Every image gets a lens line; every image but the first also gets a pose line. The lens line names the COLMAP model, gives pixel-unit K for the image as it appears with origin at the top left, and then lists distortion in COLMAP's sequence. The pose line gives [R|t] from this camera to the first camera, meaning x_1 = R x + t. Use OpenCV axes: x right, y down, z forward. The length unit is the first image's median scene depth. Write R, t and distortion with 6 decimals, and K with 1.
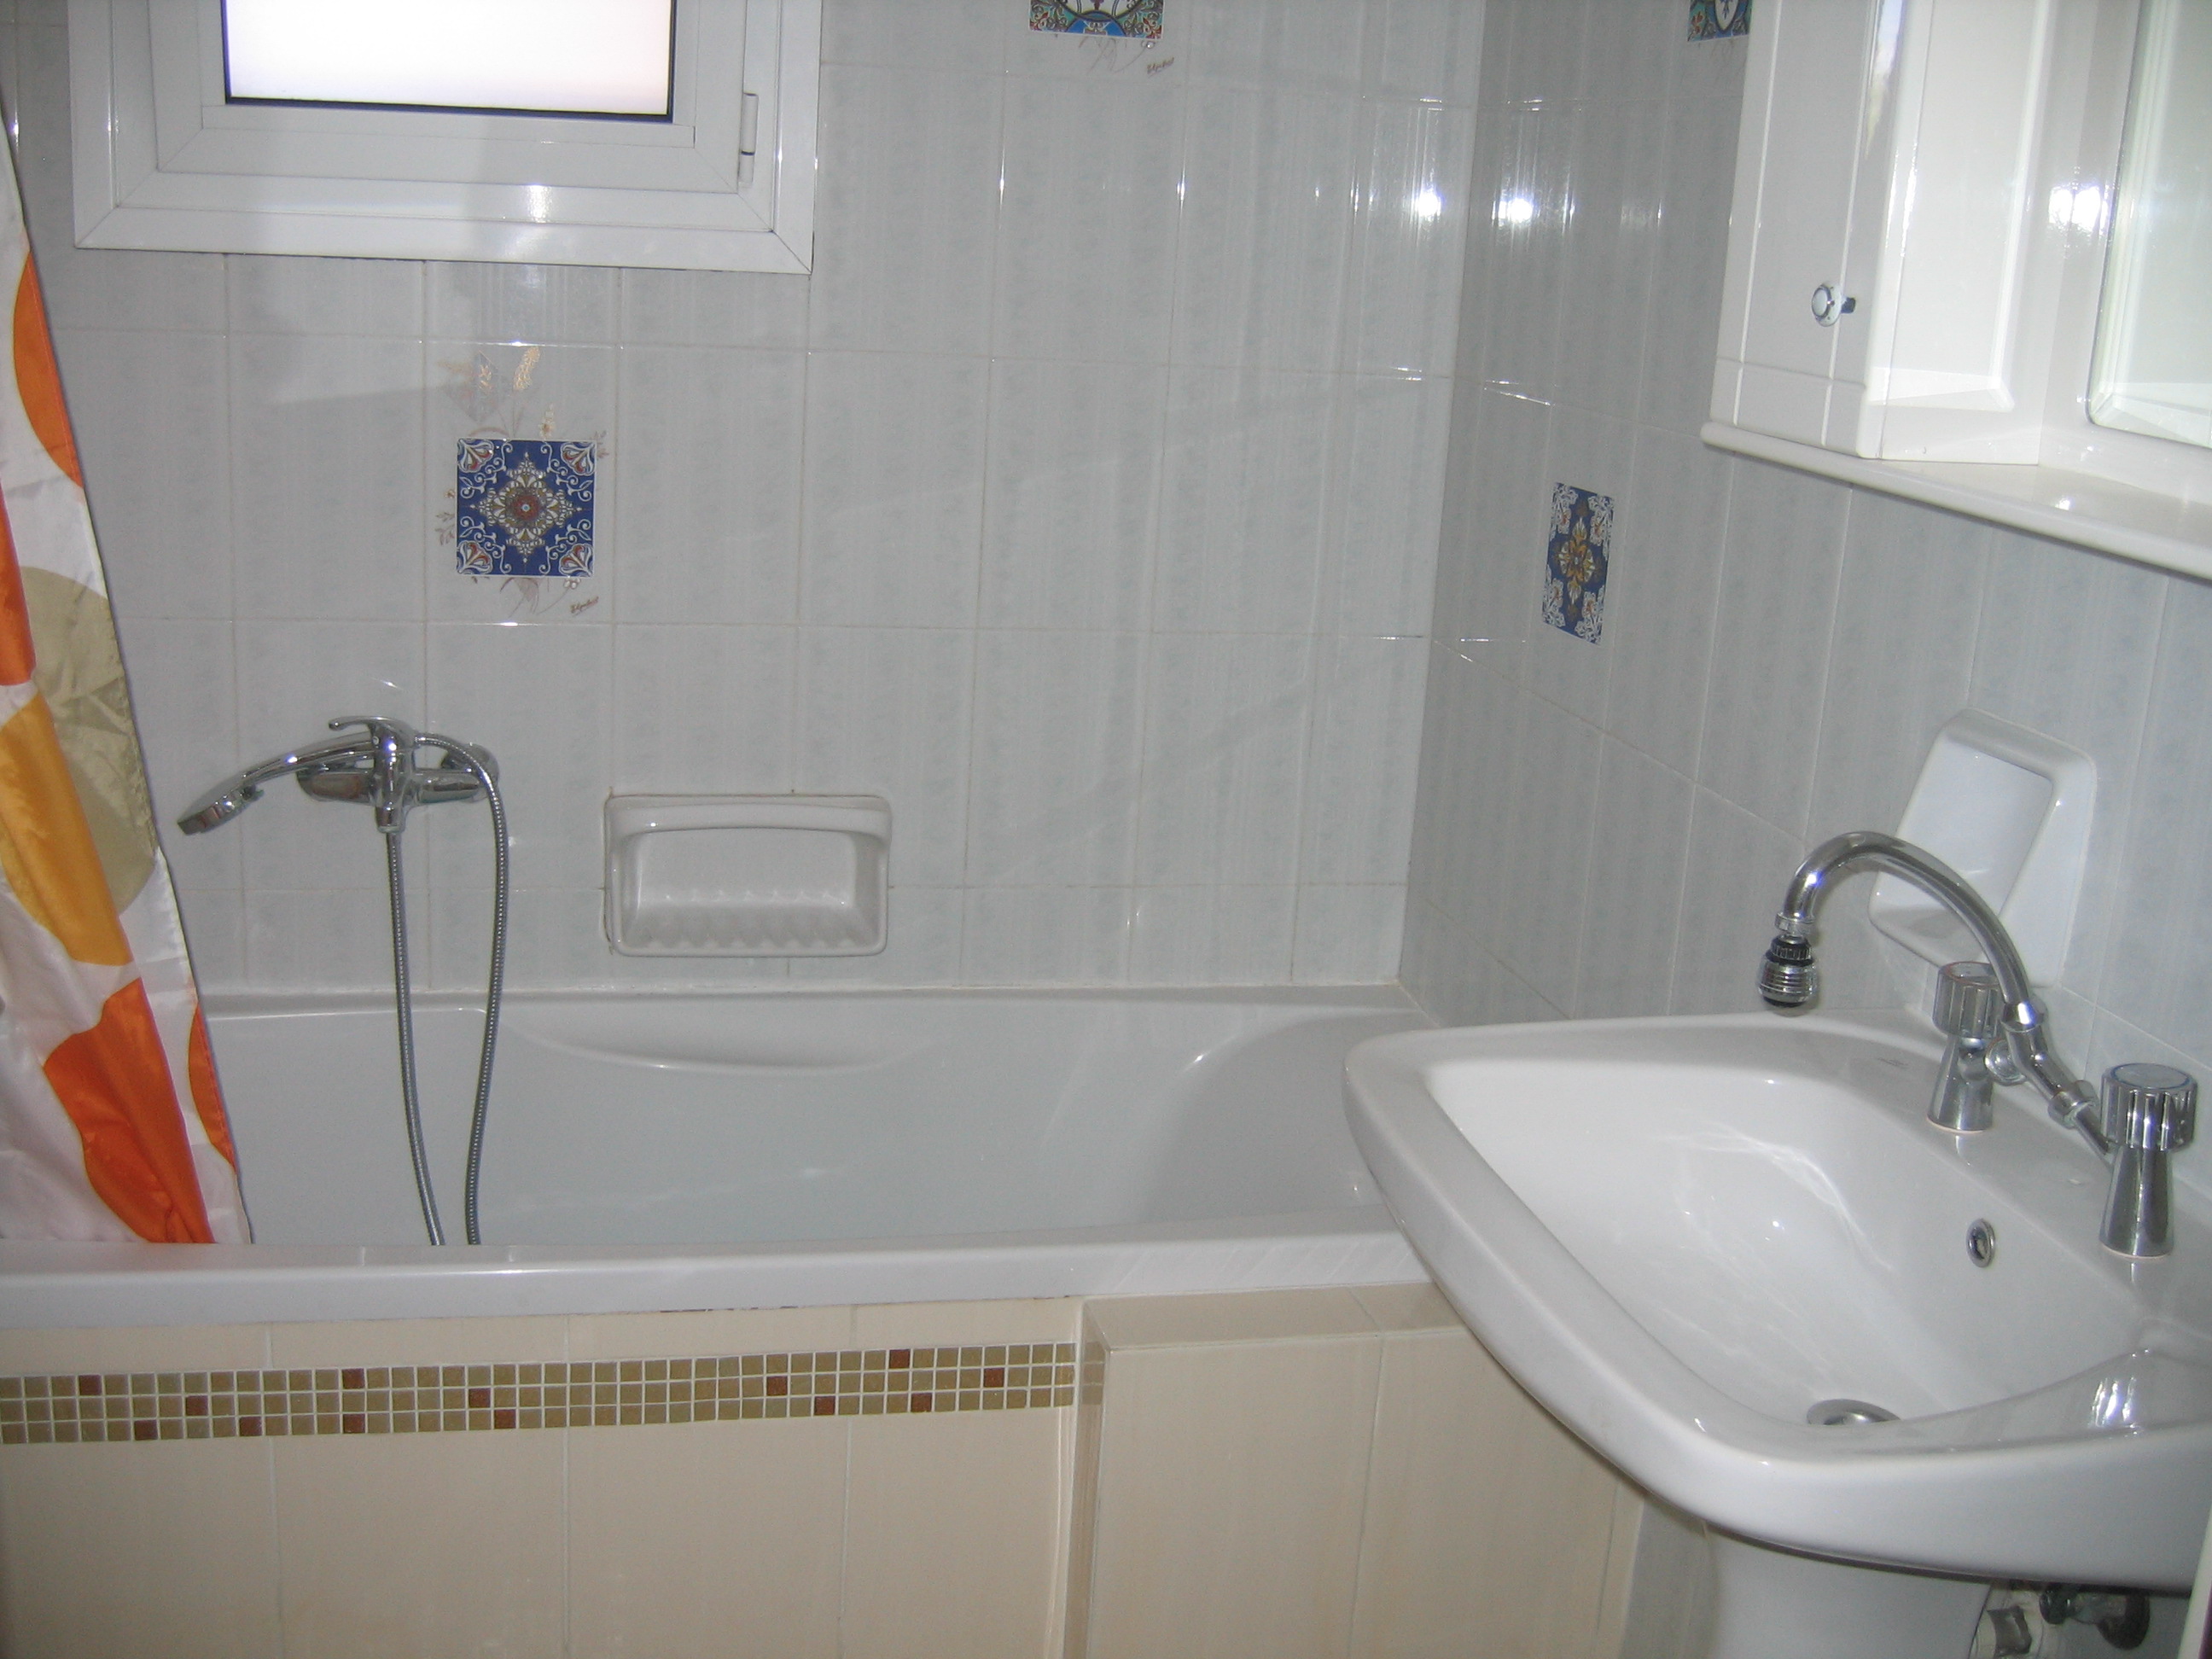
lens RADIAL K [[2484.0, 0, 1102.9], [0, 2484.0, 877.5], [0, 0, 1]] dist [-0.114746, 0.066840]
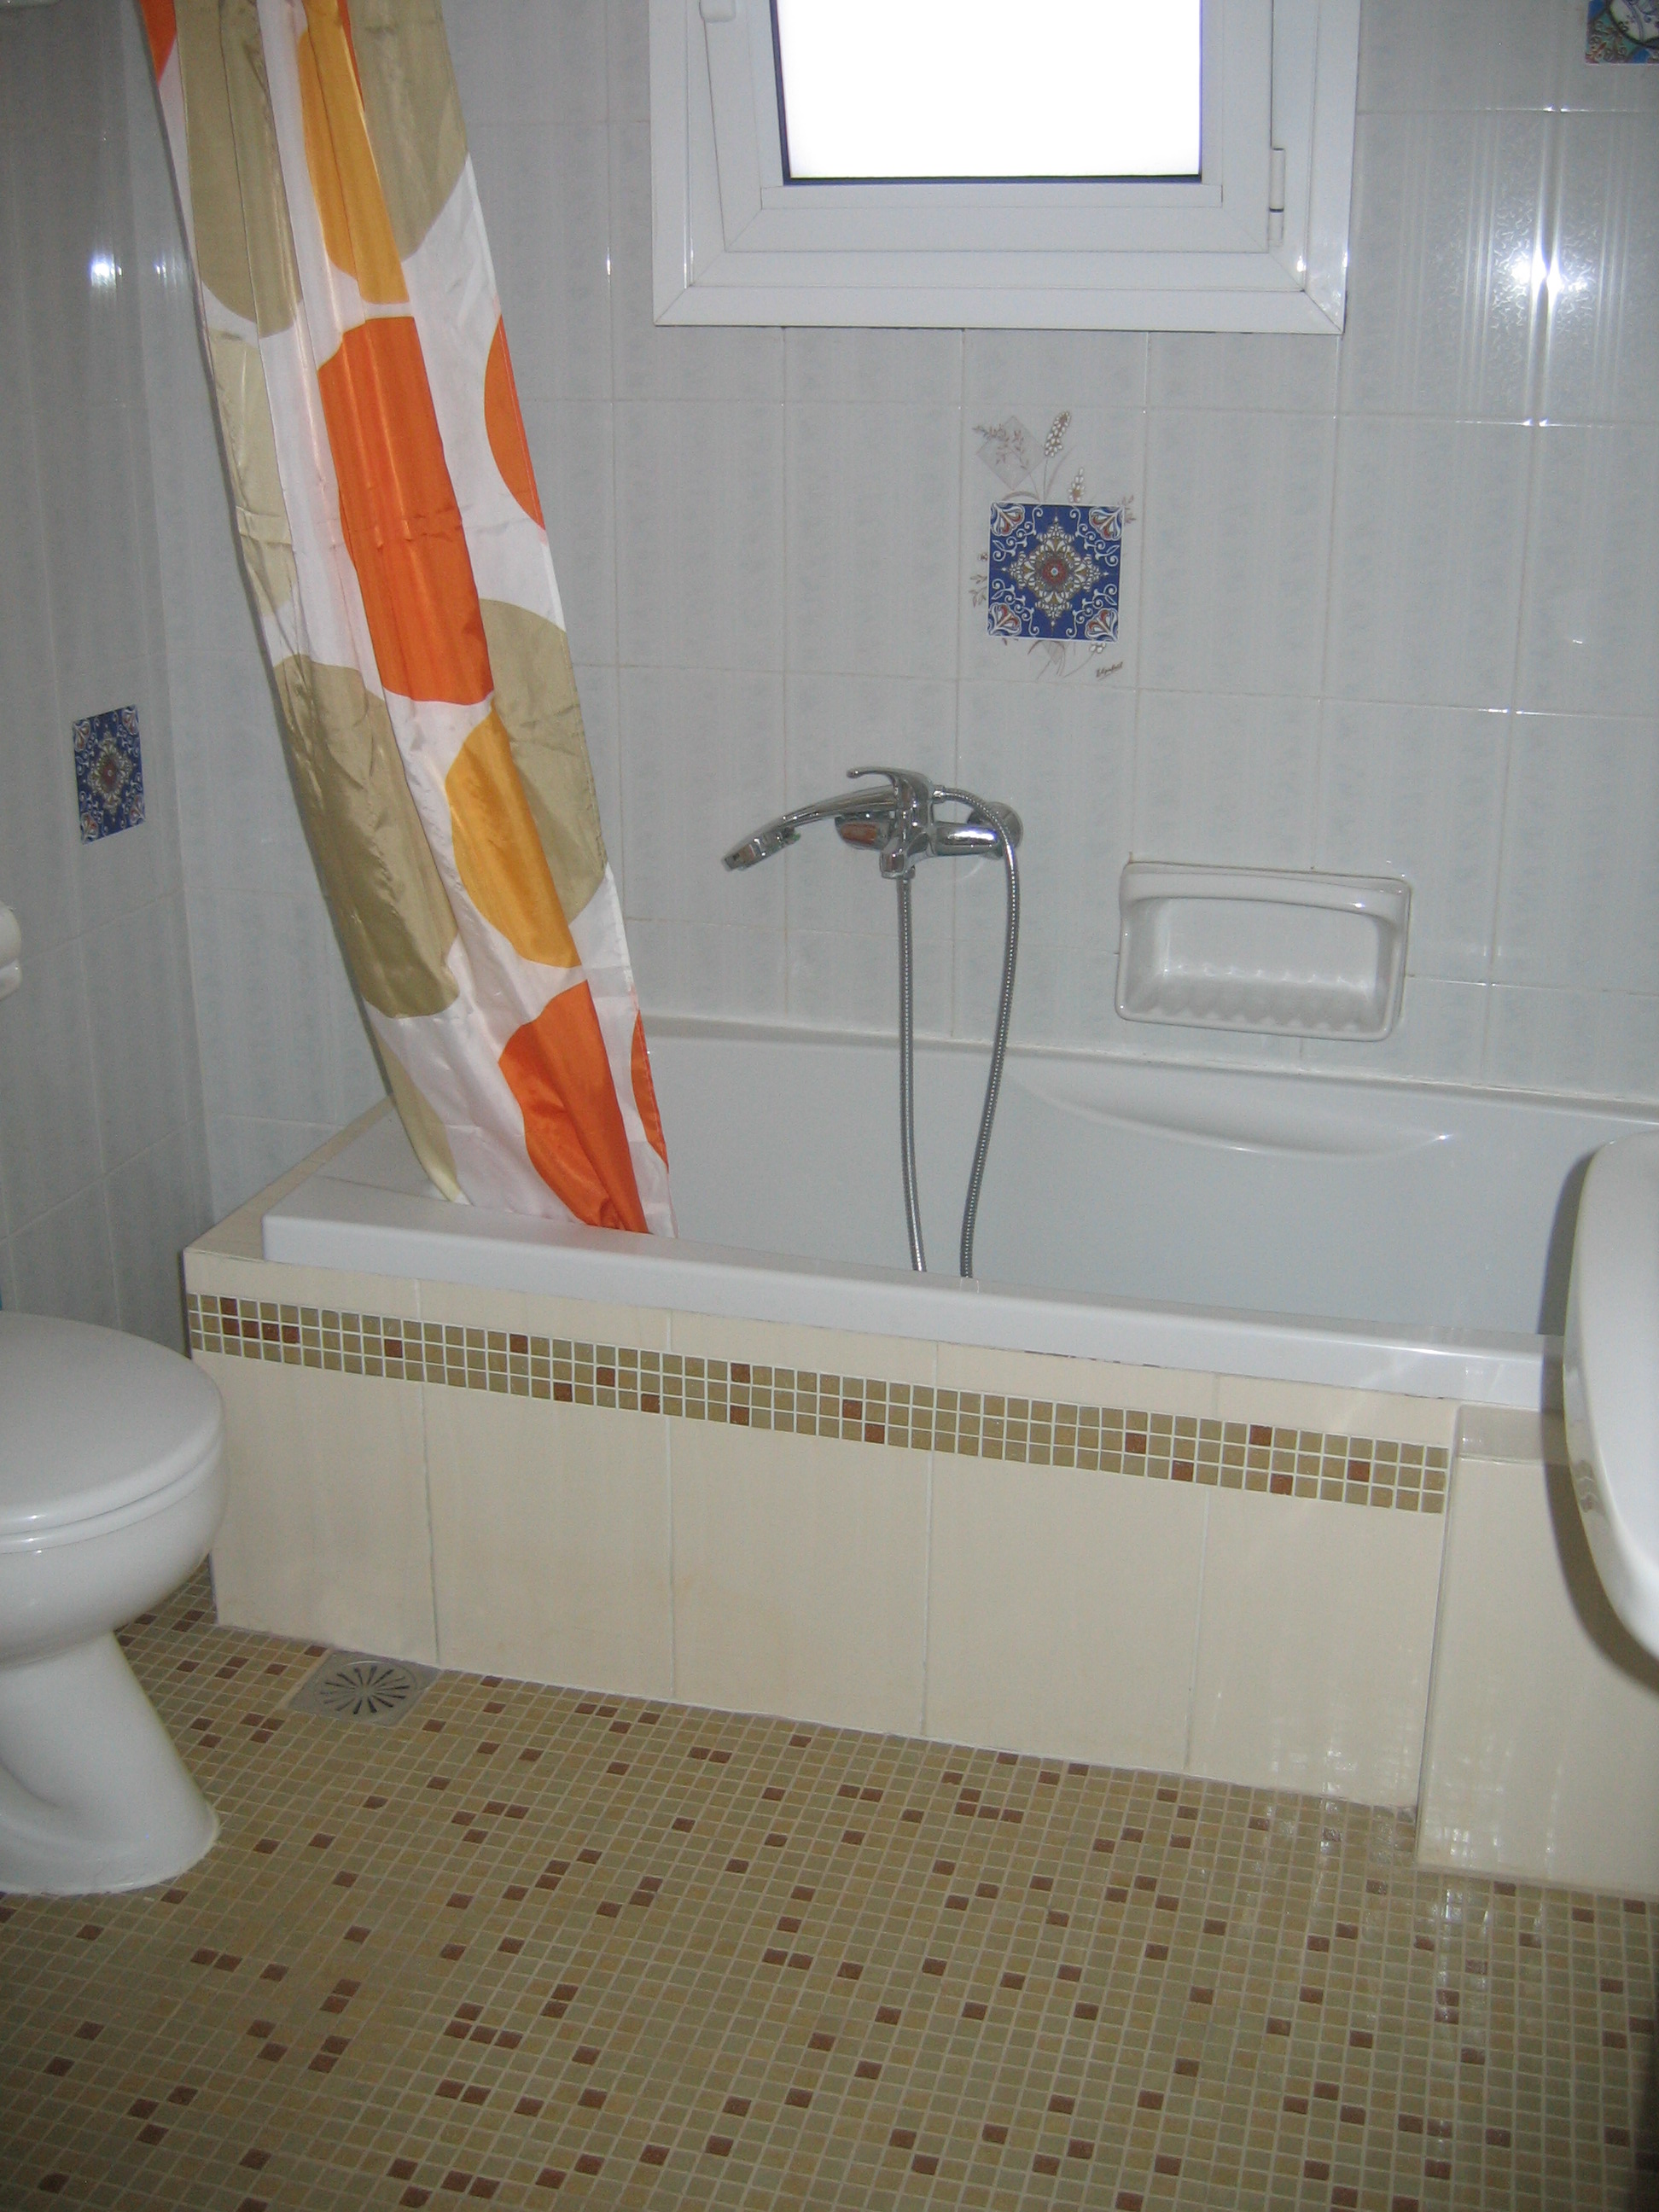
lens RADIAL K [[2484.0, 0, 829.5], [0, 2484.0, 1106.0], [0, 0, 1]] dist [-0.114746, 0.066840]
pose [[0.885228, 0.097370, -0.454852, 0.173050], [-0.079824, 0.995139, 0.057677, 0.018985], [0.458257, -0.014750, 0.888698, 0.046064]]
